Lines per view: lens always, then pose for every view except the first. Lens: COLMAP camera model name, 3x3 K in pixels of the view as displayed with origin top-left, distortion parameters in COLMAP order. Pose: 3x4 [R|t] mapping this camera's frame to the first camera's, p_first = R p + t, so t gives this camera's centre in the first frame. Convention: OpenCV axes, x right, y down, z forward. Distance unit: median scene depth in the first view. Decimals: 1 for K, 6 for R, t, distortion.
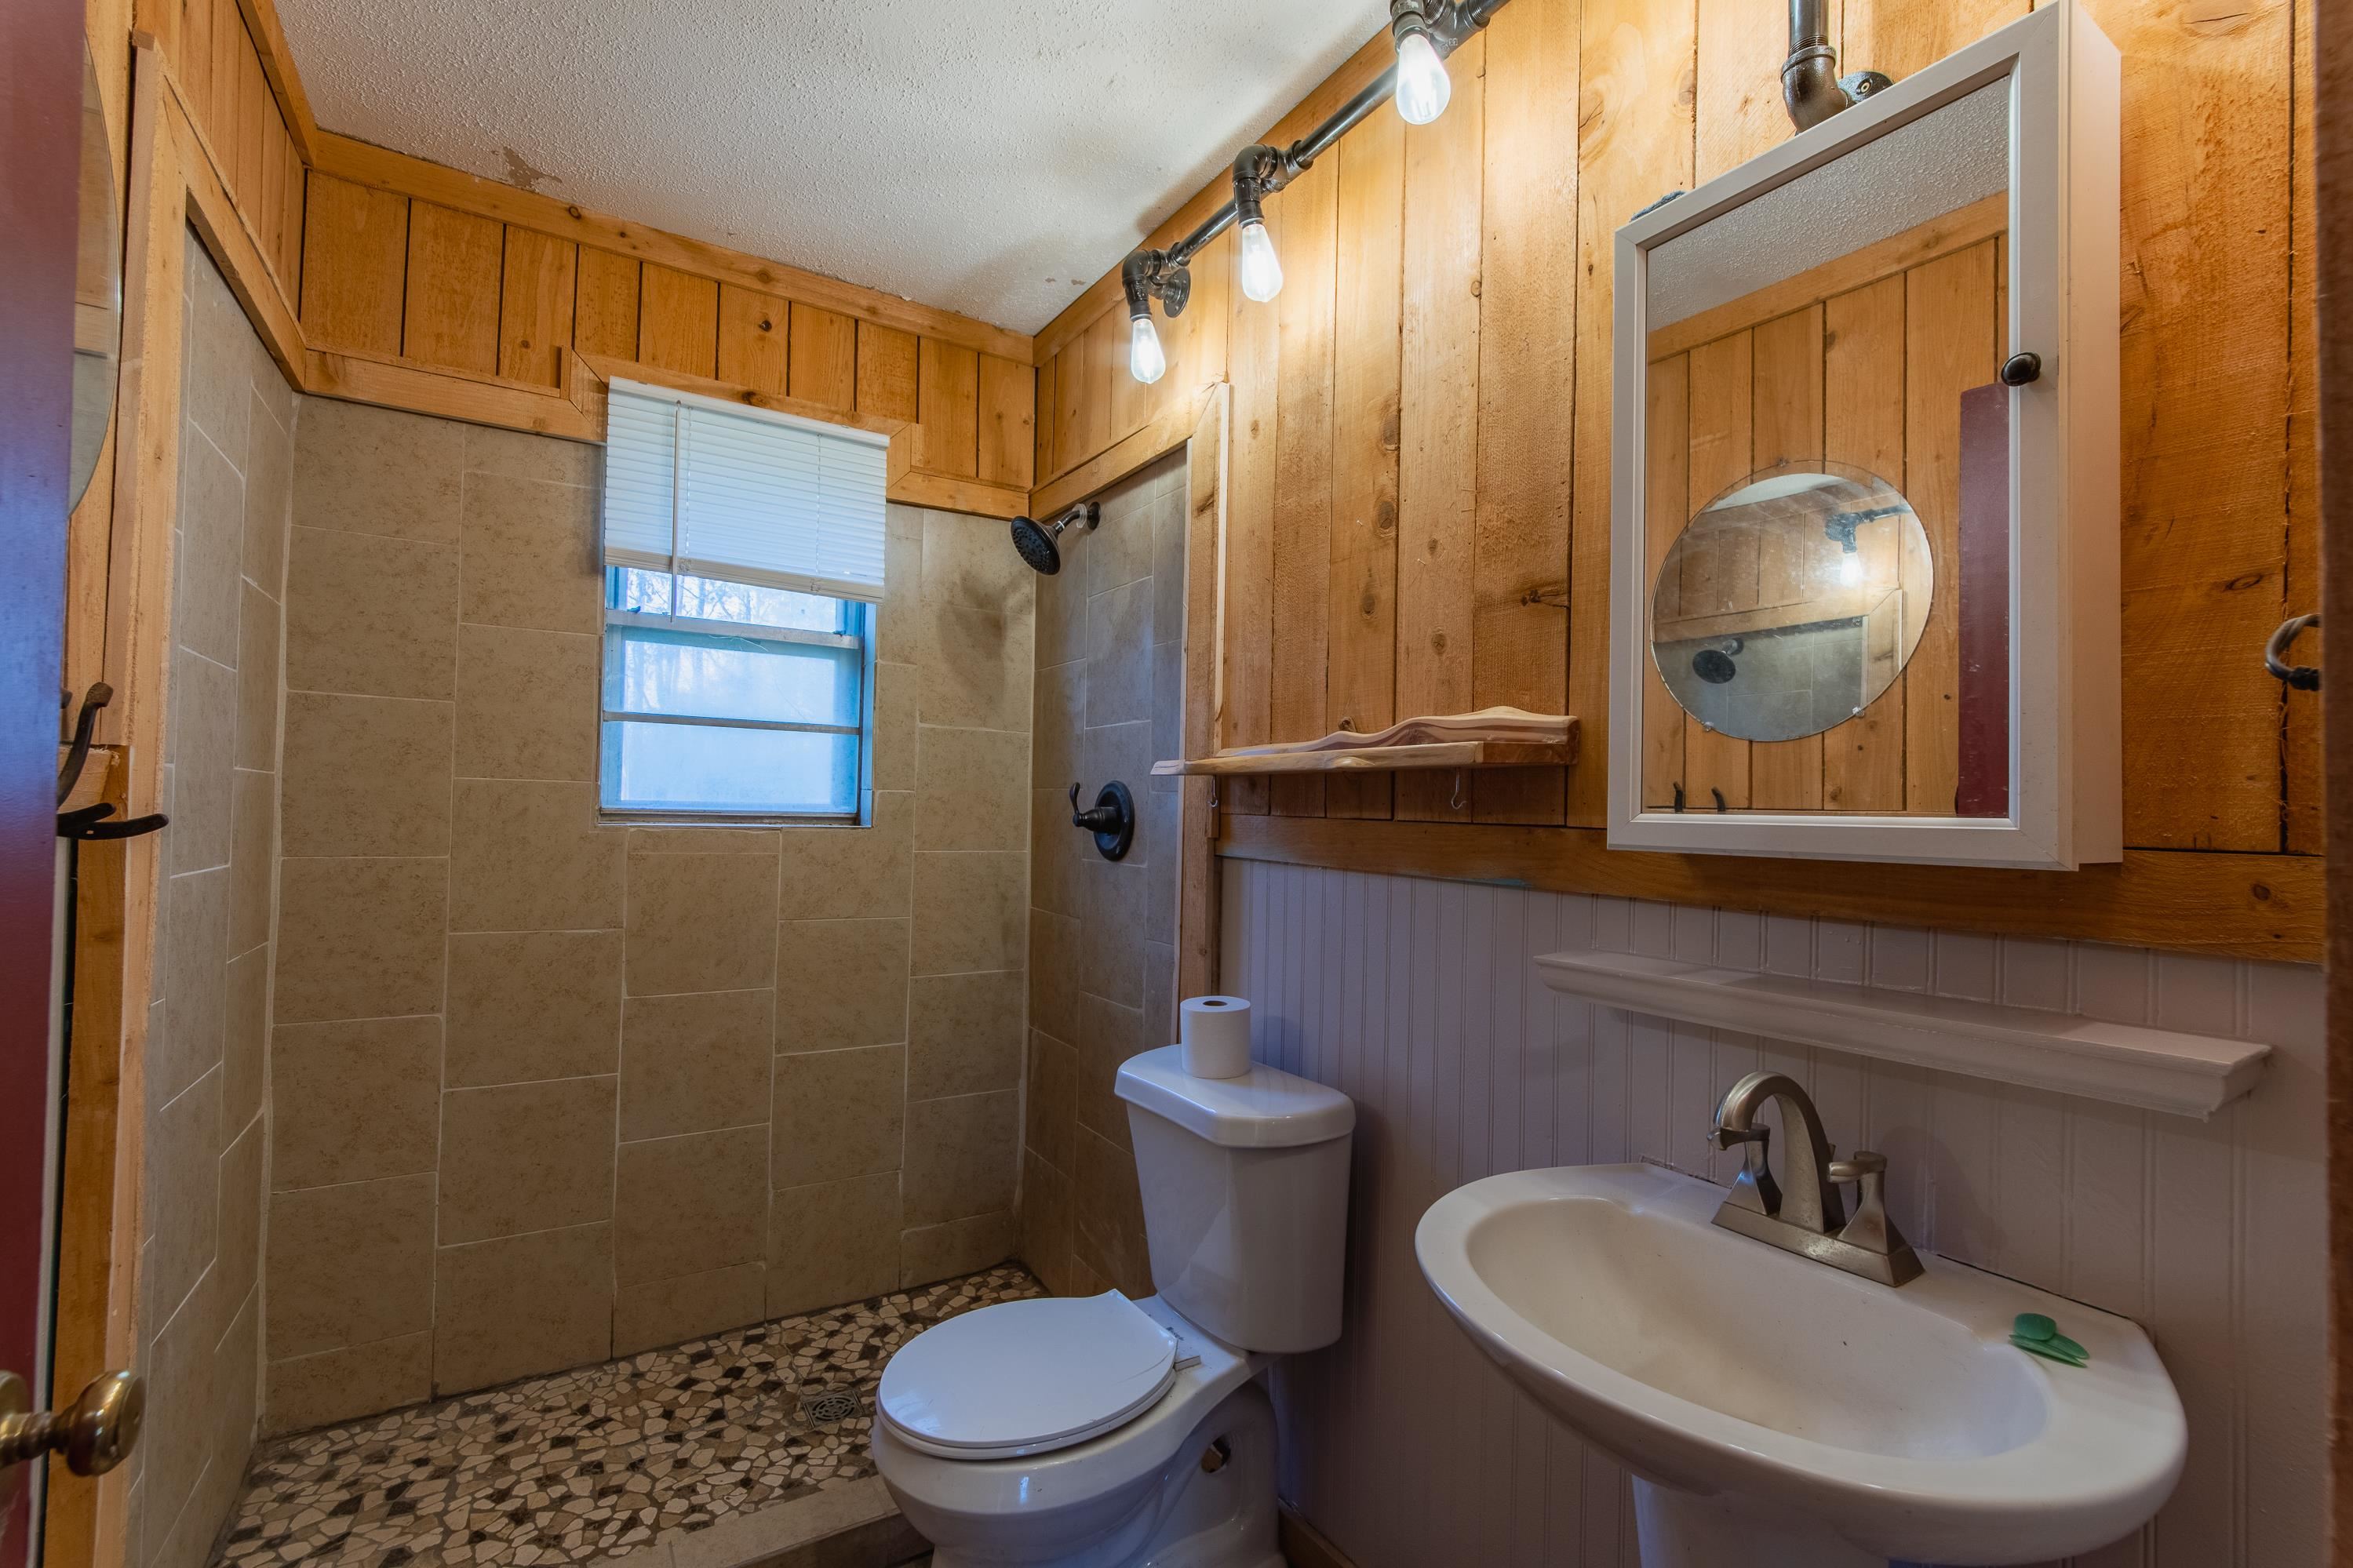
lens RADIAL K [[1050.8, 0, 1182.5], [0, 1050.8, 795.2], [0, 0, 1]] dist [-0.001389, 0.001572]
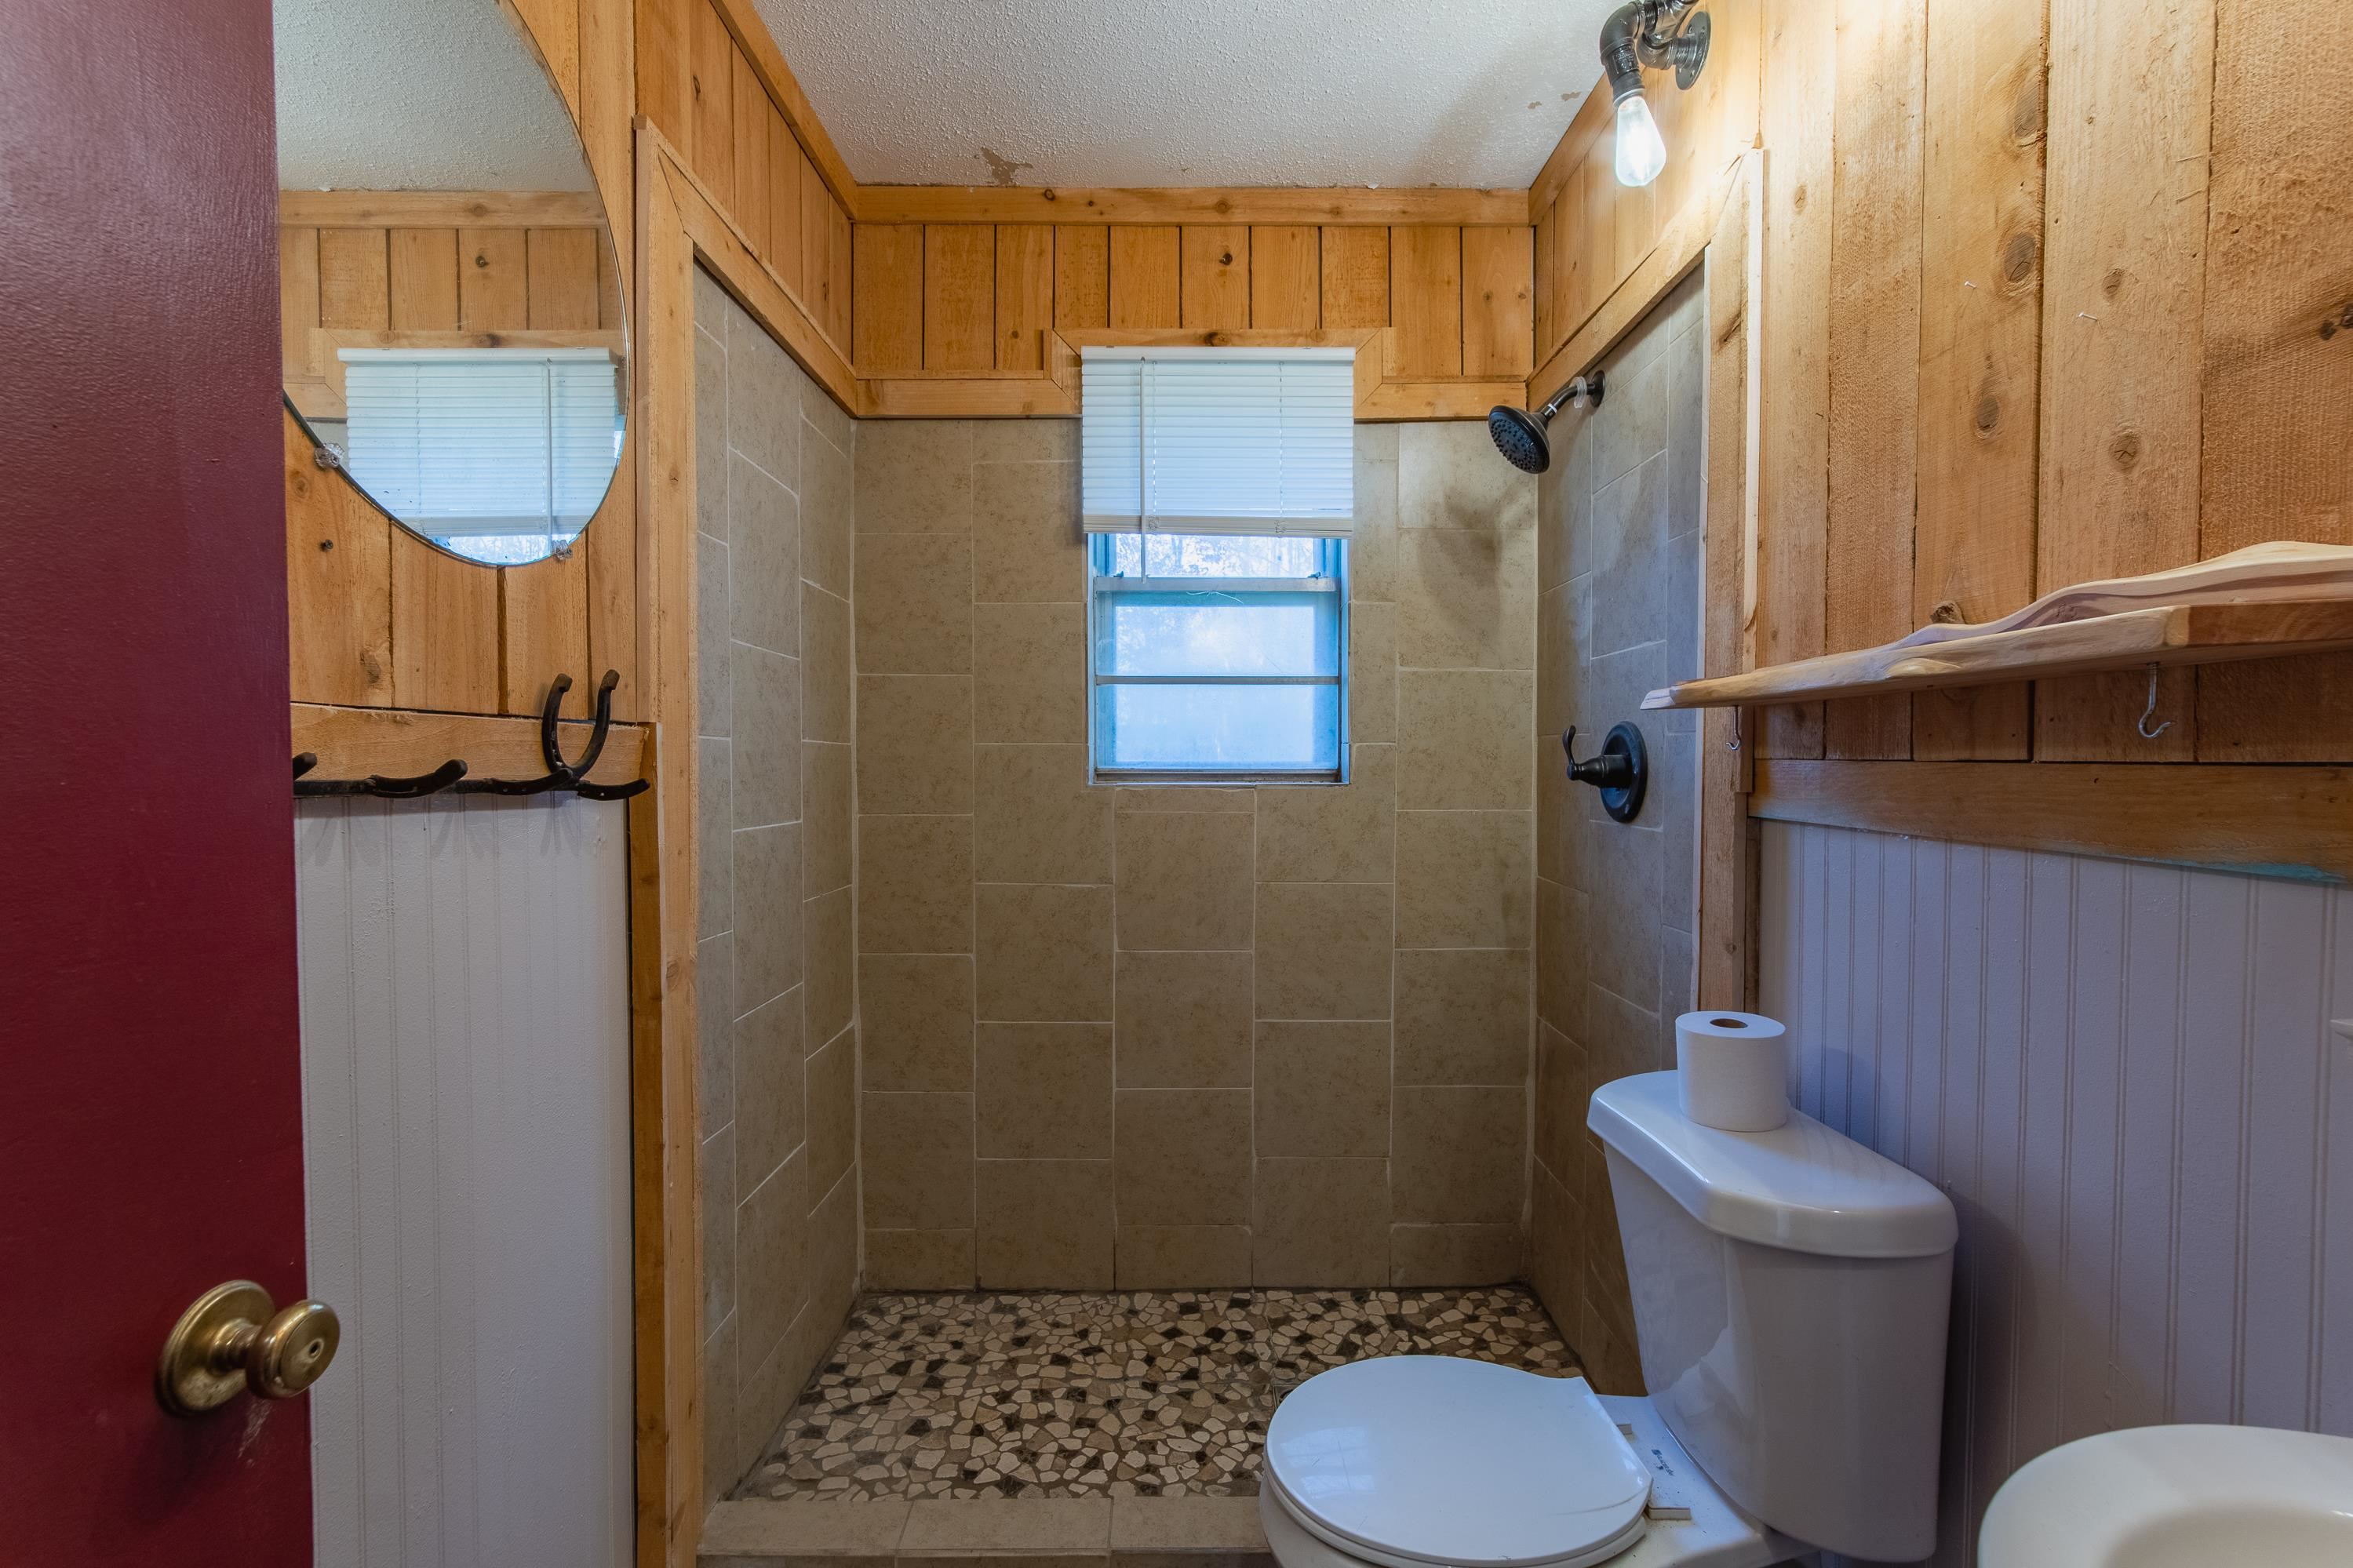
lens RADIAL K [[1050.8, 0, 1182.5], [0, 1050.8, 795.2], [0, 0, 1]] dist [-0.001389, 0.001572]
pose [[0.844974, -0.005863, -0.534775, 0.089134], [0.027171, 0.999119, 0.031978, 0.008483], [0.534117, -0.041551, 0.844389, 0.180156]]
